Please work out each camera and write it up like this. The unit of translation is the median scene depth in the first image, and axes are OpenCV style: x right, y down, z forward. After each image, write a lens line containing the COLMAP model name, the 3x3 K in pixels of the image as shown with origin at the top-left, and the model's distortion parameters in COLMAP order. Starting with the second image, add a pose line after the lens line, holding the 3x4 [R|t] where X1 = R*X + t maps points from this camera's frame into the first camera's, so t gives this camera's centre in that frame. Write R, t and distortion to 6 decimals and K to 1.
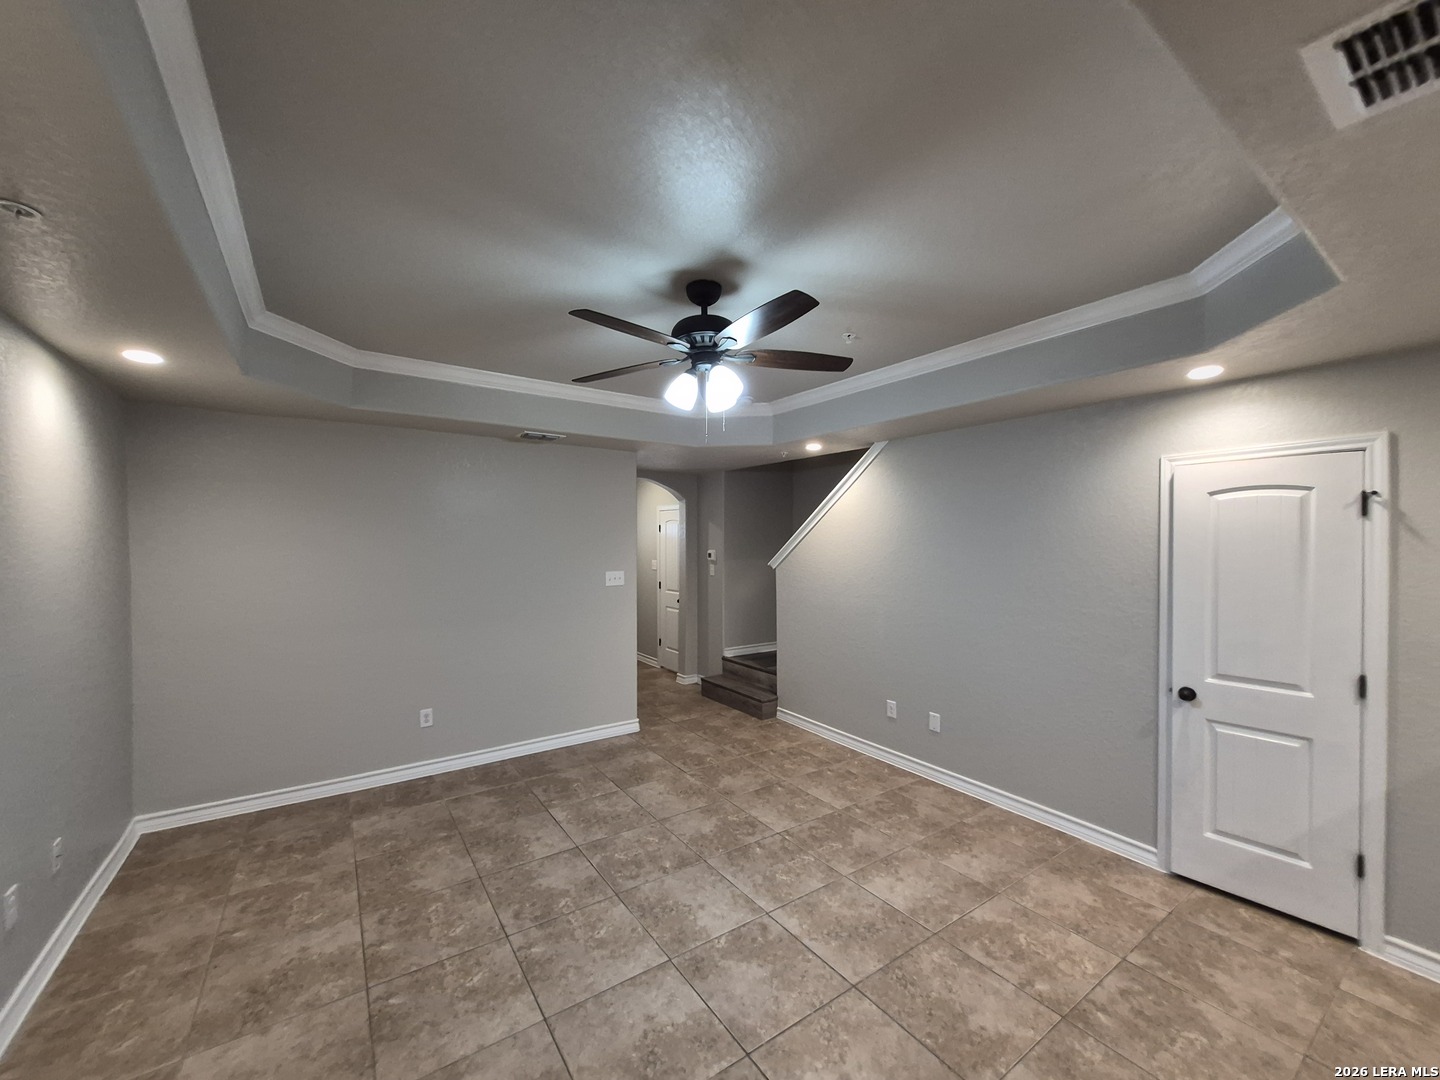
lens RADIAL K [[562.5, 0, 712.0], [0, 562.5, 539.3], [0, 0, 1]] dist [0.003021, -0.000209]
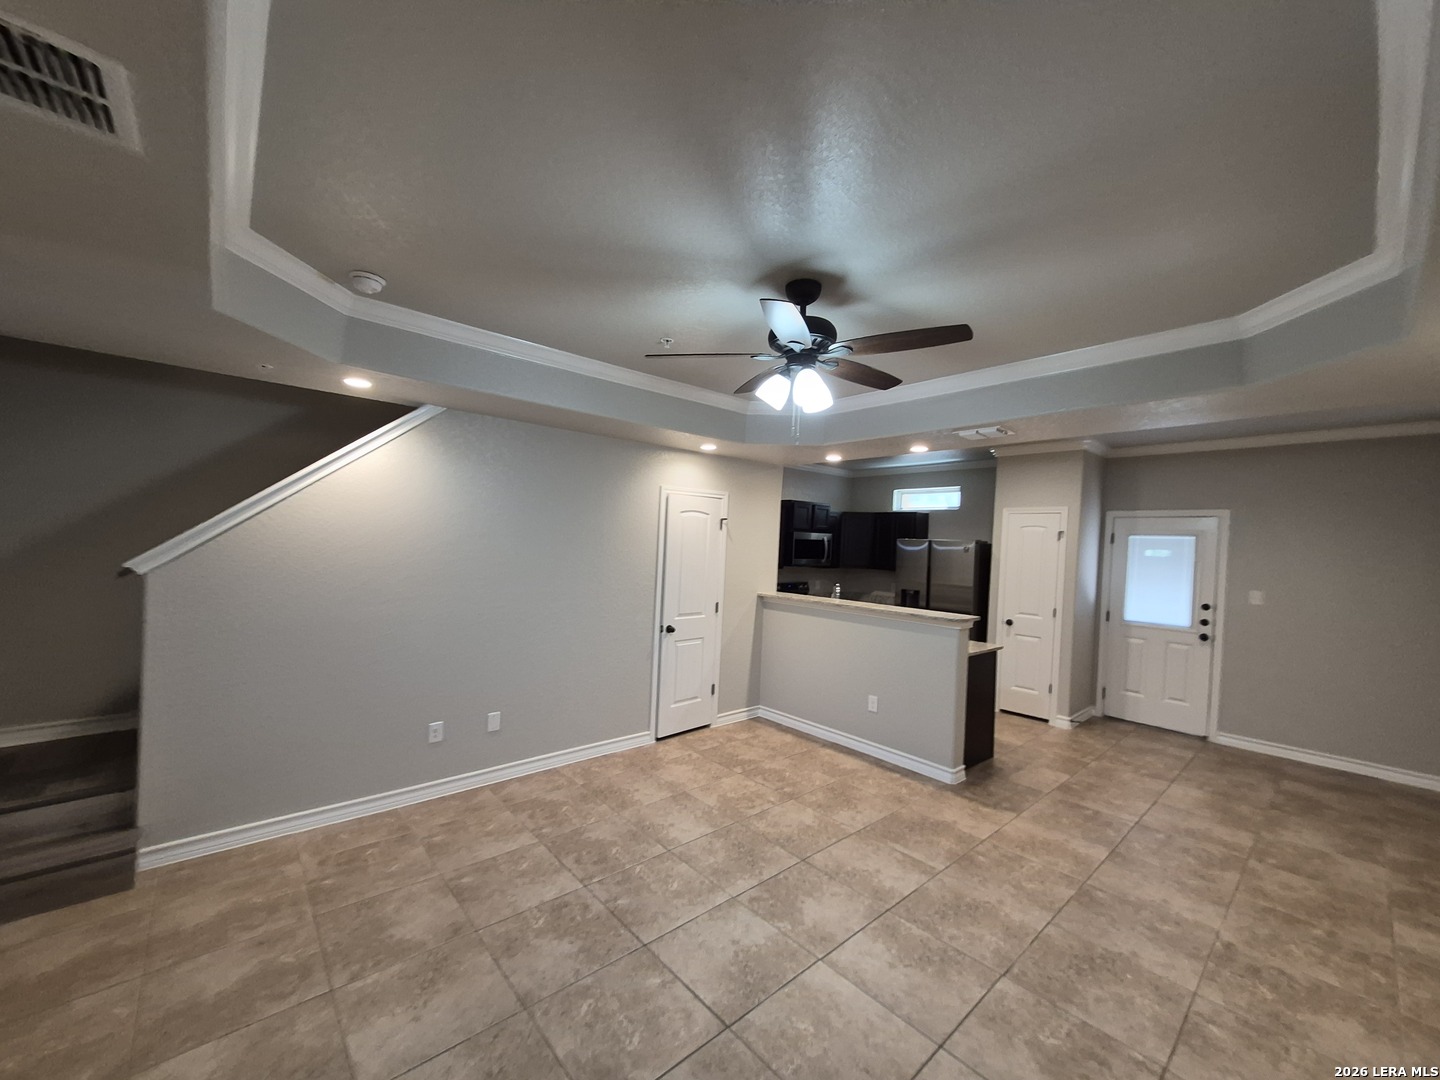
lens RADIAL K [[562.5, 0, 712.0], [0, 562.5, 539.3], [0, 0, 1]] dist [0.003021, -0.000209]
pose [[-0.115009, -0.003911, 0.993357, -0.823750], [-0.039271, 0.999228, -0.000613, 0.002863], [-0.992588, -0.039081, -0.115074, 1.048598]]
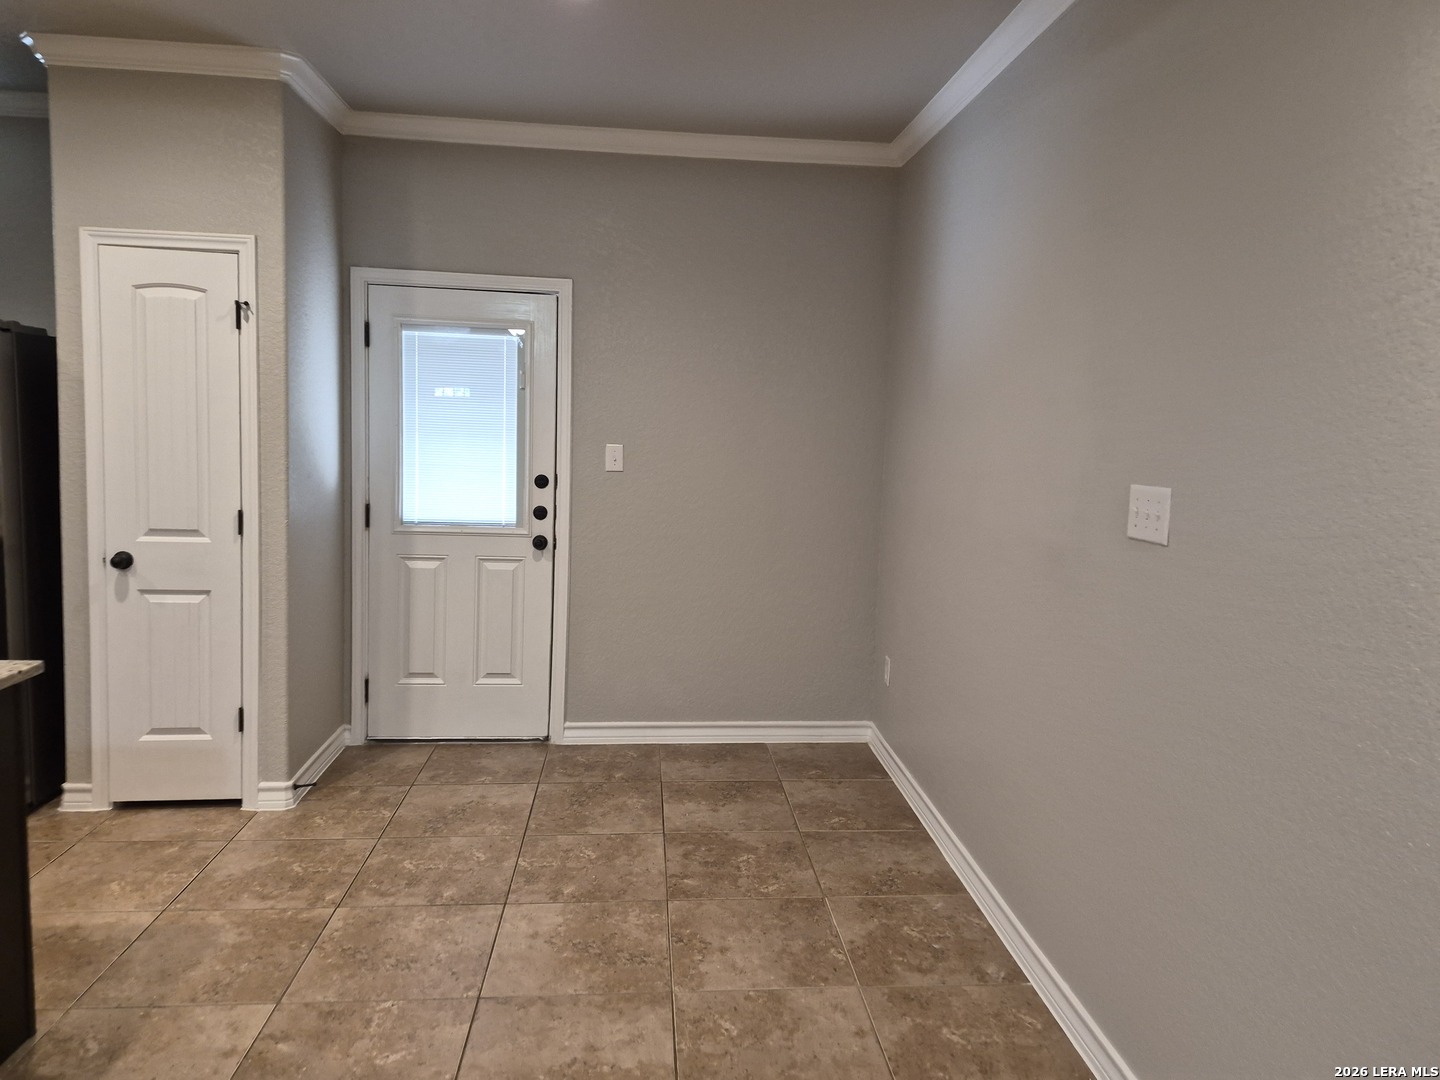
lens RADIAL K [[1007.9, 0, 720.0], [0, 1007.9, 540.0], [0, 0, 1]] dist [0.088908, -0.068065]
pose [[-0.865172, -0.086306, 0.493992, -0.227511], [-0.031062, 0.992410, 0.118985, 0.052408], [-0.500512, 0.087598, -0.861286, 0.475963]]
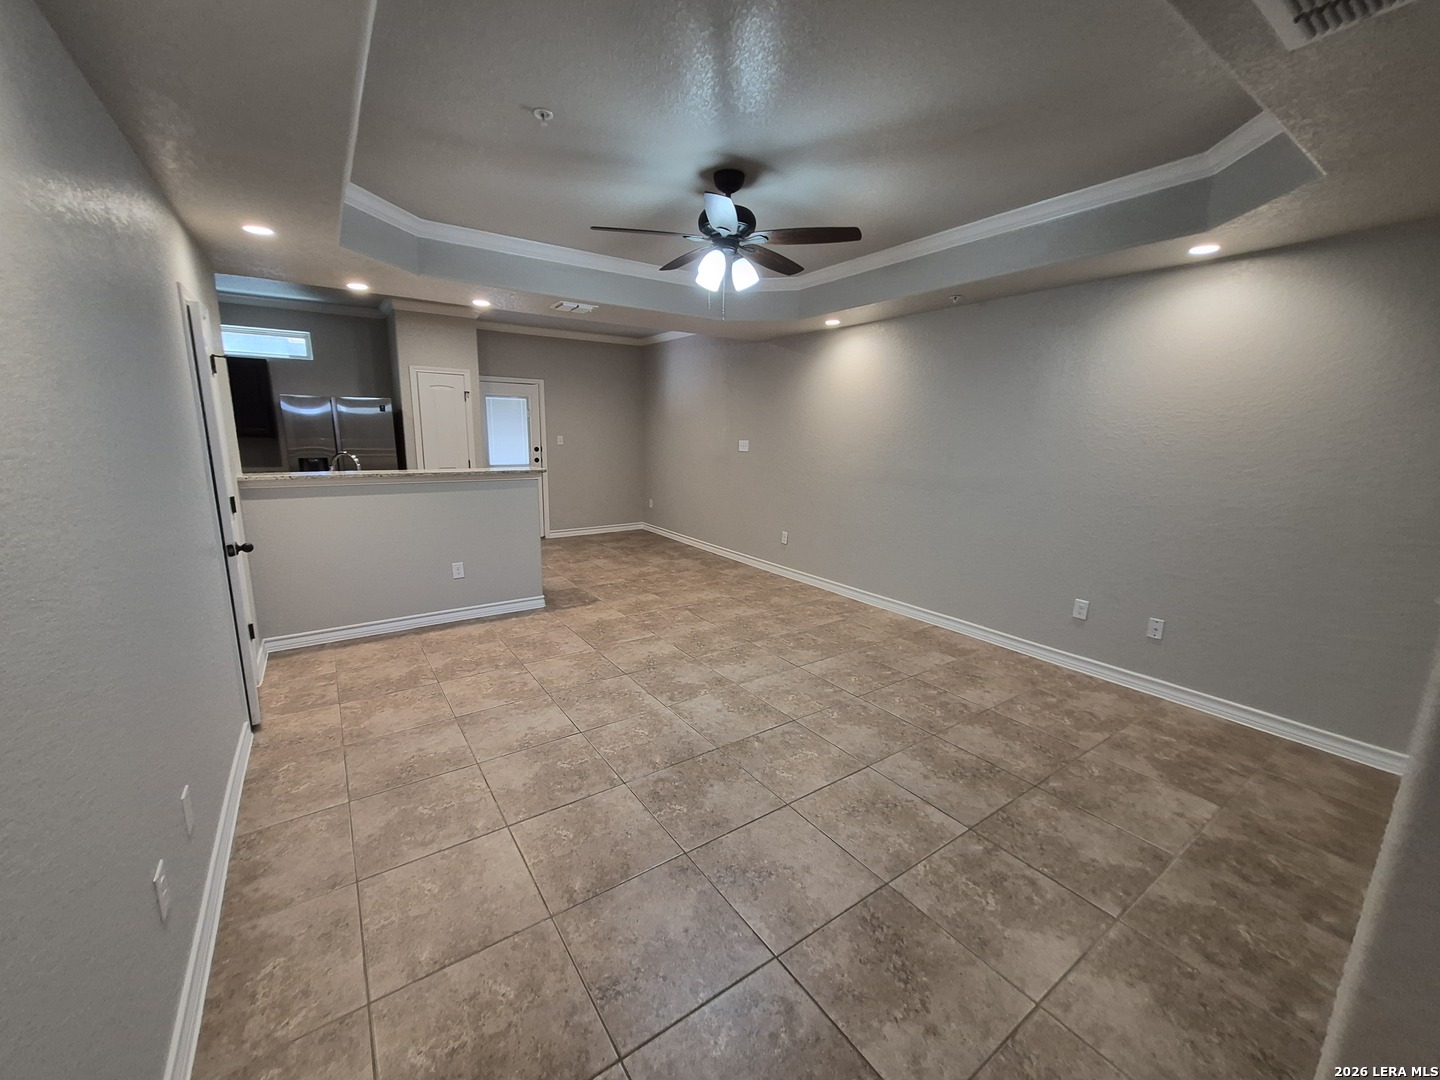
lens RADIAL K [[565.4, 0, 695.8], [0, 565.4, 551.6], [0, 0, 1]] dist [0.016292, -0.000019]
pose [[-0.999612, -0.020363, 0.019030, 0.013547], [-0.015852, 0.976987, 0.212707, 0.052248], [-0.022924, 0.212322, -0.976931, 1.904789]]
